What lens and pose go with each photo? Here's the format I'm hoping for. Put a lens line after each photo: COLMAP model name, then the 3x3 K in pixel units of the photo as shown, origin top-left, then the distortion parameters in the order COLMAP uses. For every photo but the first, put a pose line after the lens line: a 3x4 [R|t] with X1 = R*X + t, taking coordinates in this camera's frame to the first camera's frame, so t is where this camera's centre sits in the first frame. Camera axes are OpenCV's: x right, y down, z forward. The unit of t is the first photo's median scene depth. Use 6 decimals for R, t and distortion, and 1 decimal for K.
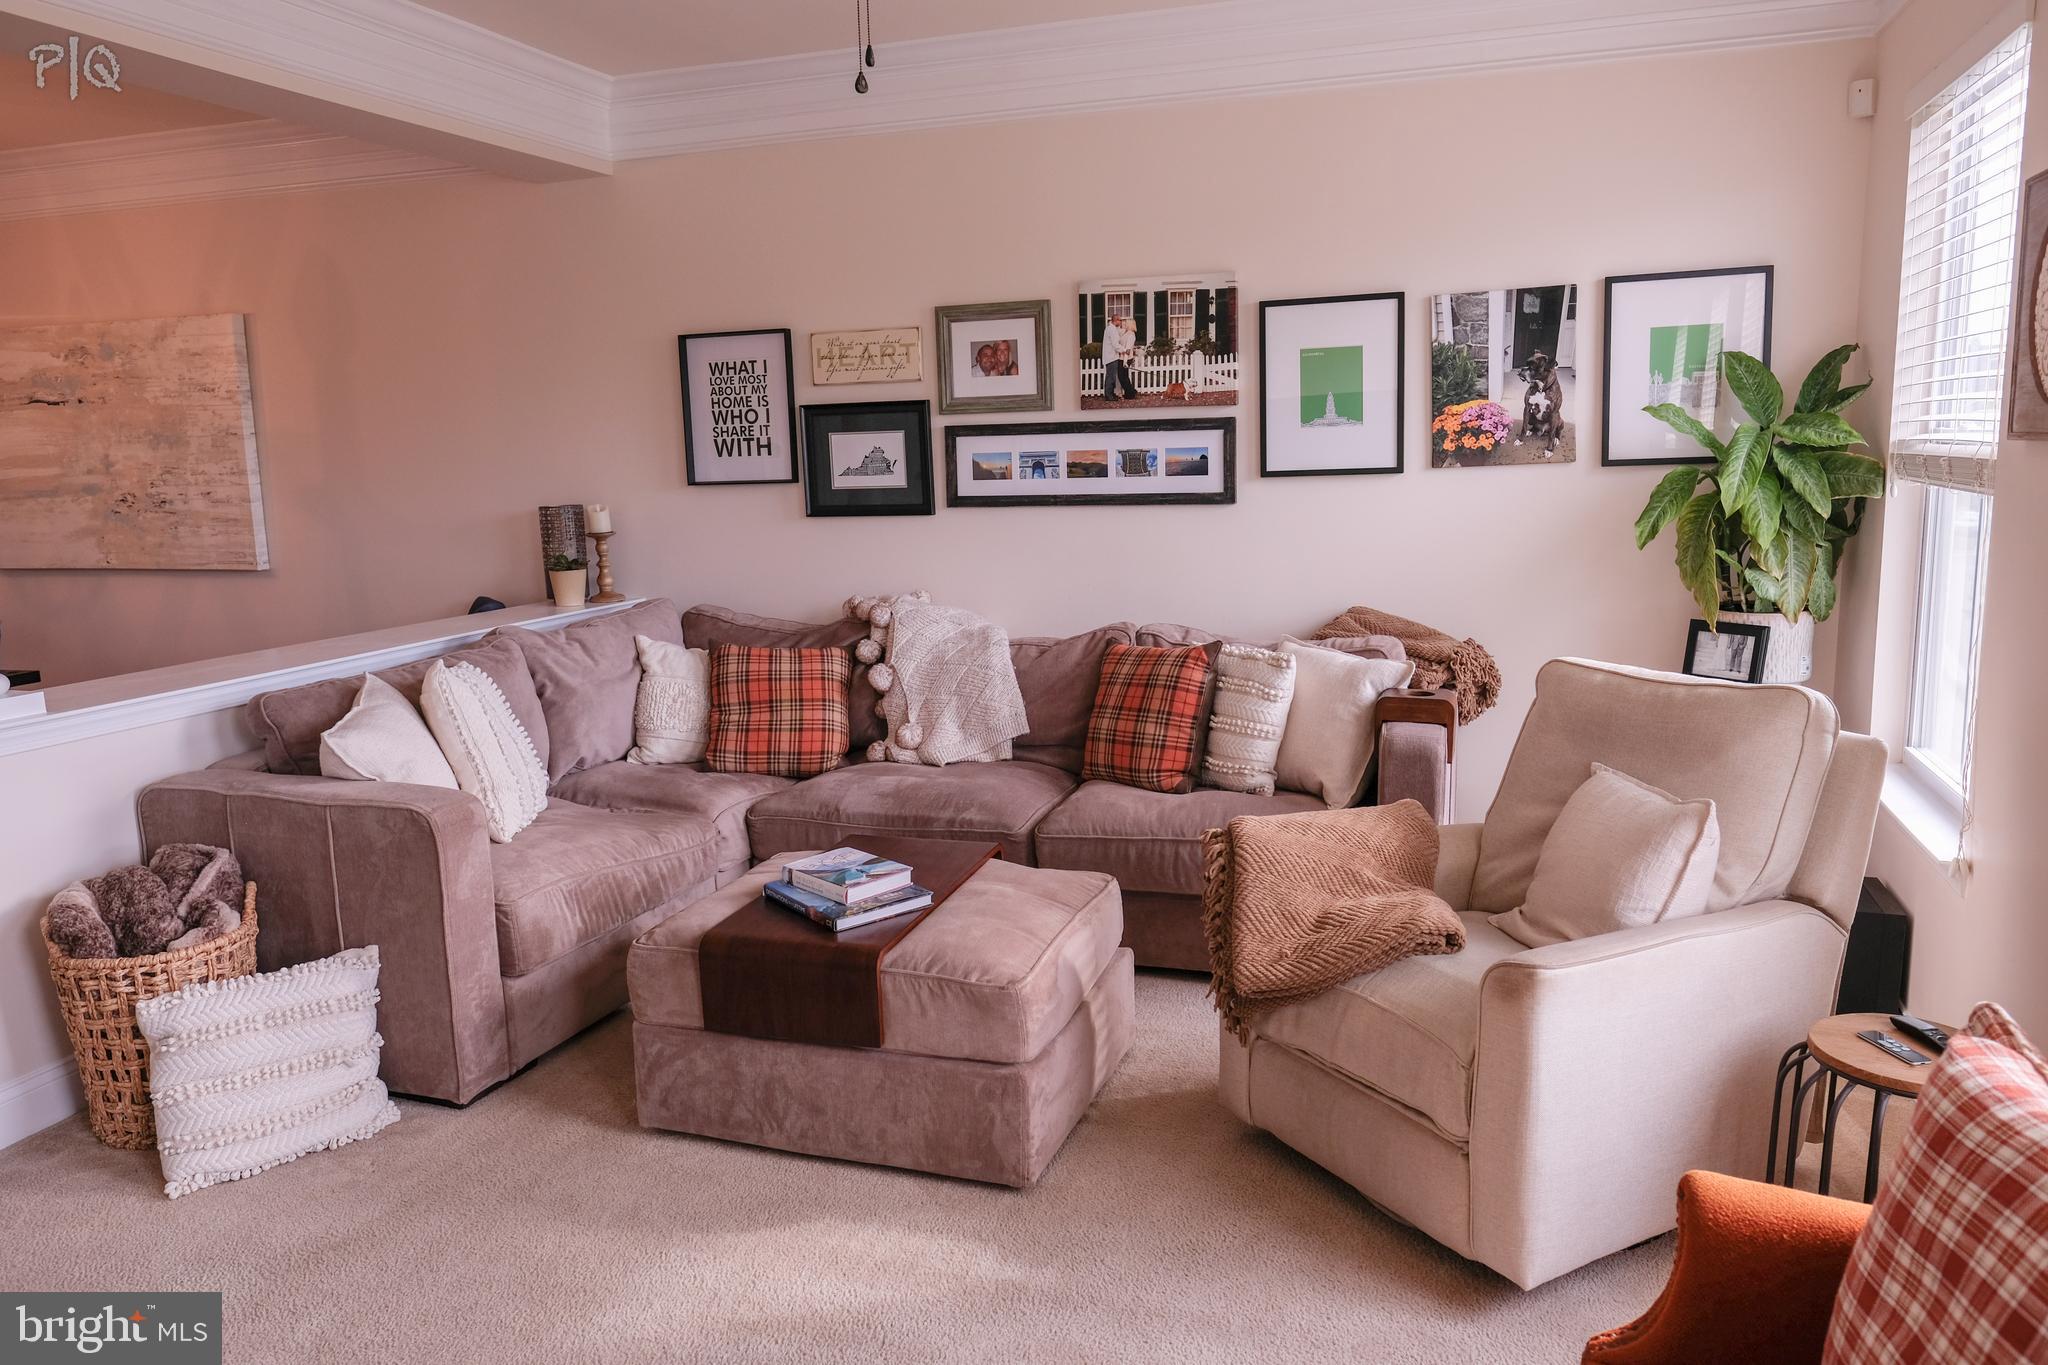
lens RADIAL K [[1448.0, 0, 1024.0], [0, 1448.0, 682.5], [0, 0, 1]] dist [-0.006426, -0.000493]
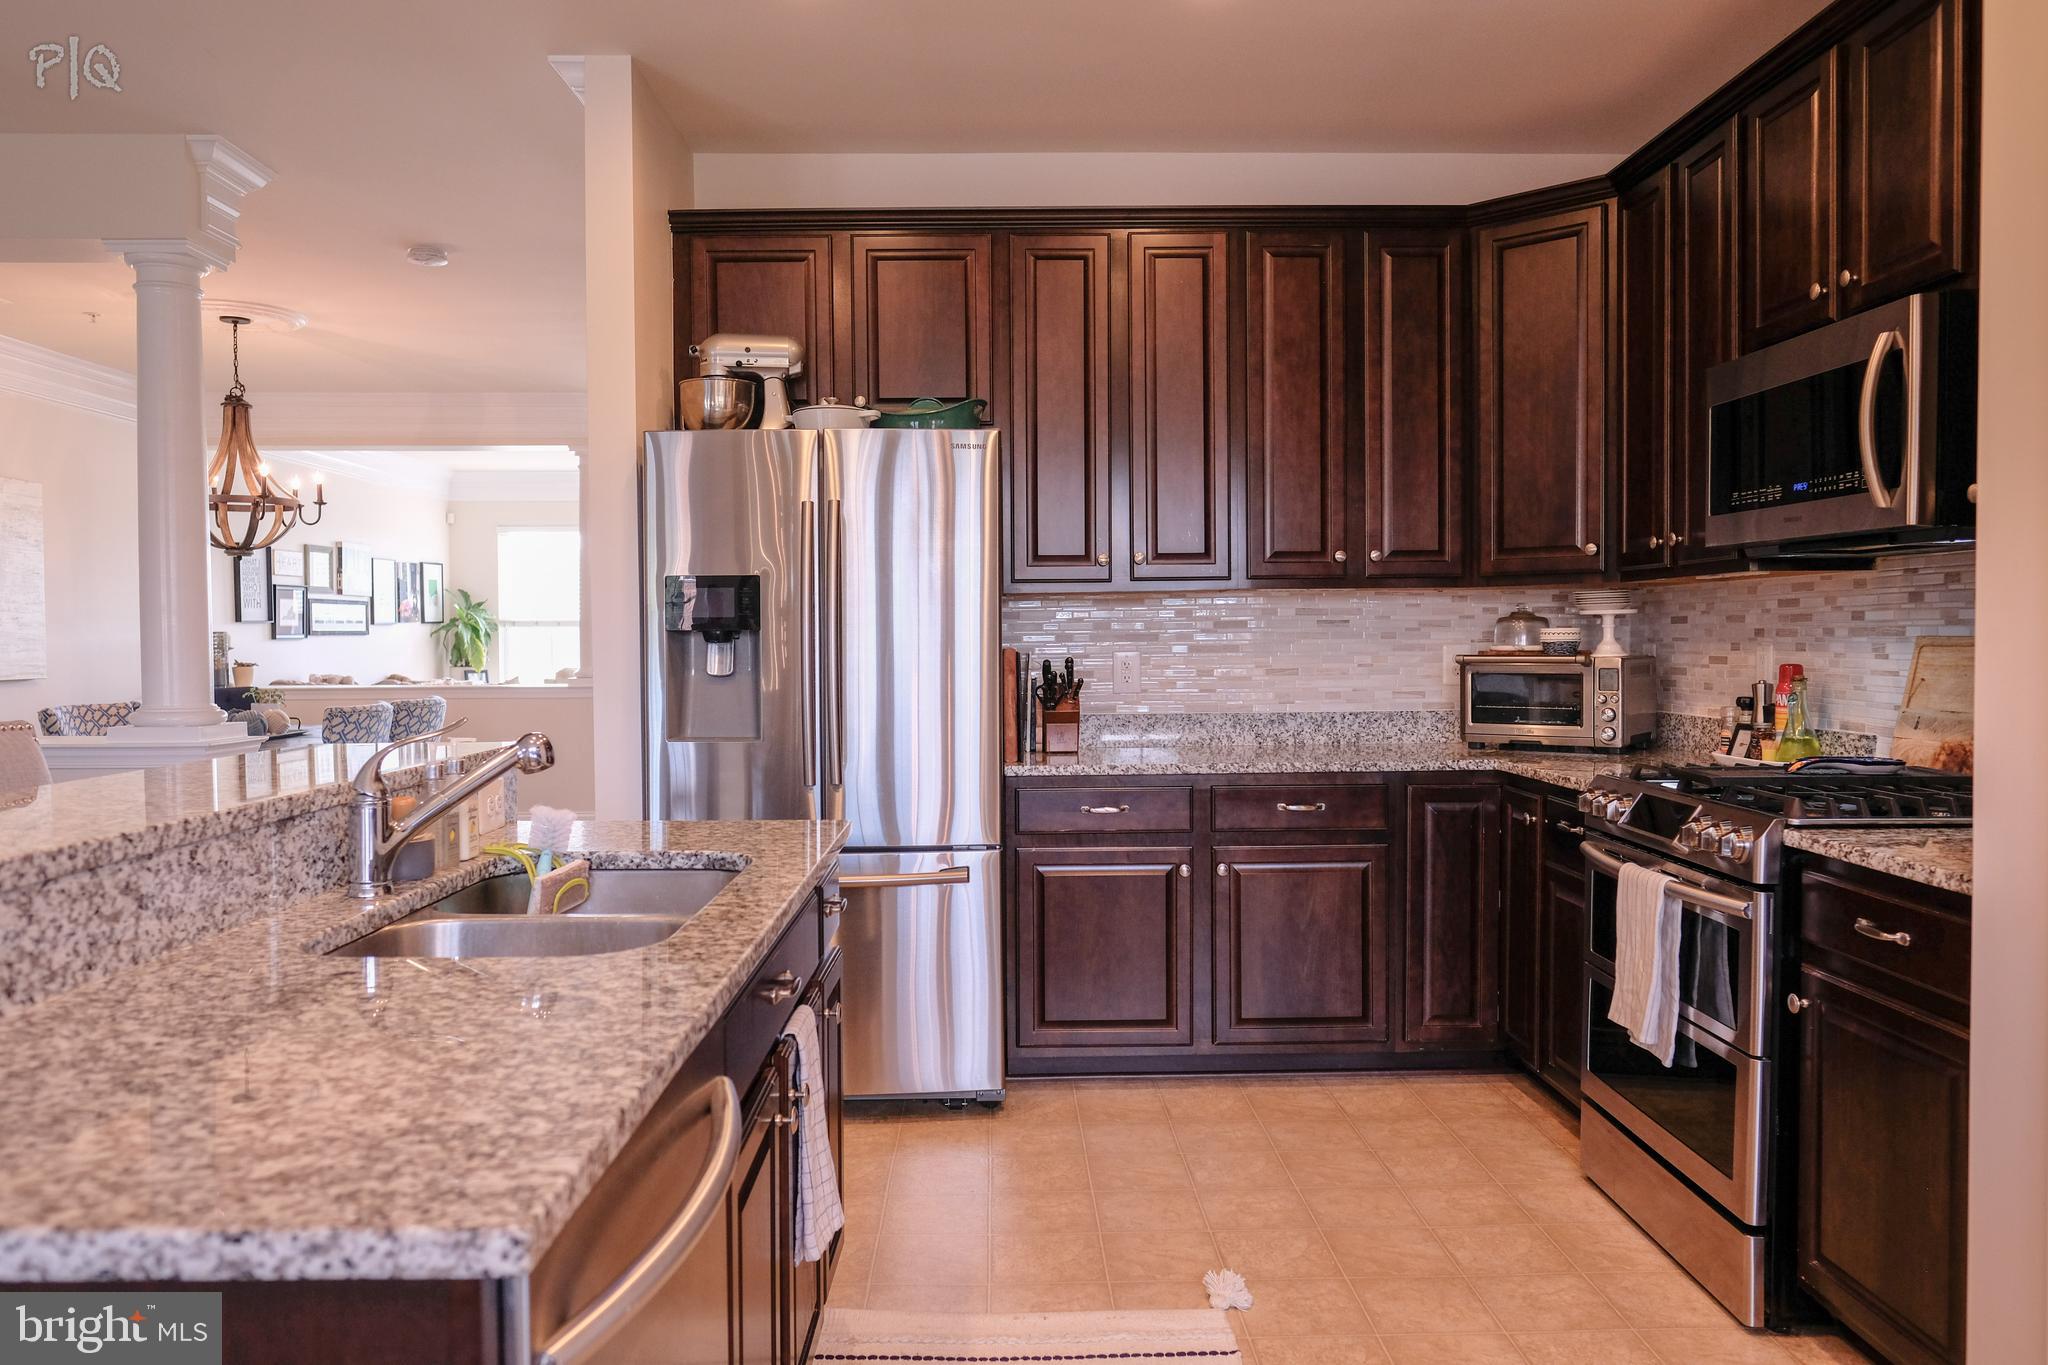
lens RADIAL K [[1448.0, 0, 1024.0], [0, 1448.0, 682.5], [0, 0, 1]] dist [-0.006426, -0.000493]
pose [[-0.336121, -0.005059, 0.941805, -2.600447], [0.166950, 0.983829, 0.064868, -0.016172], [-0.926904, 0.179038, -0.329841, 0.793635]]
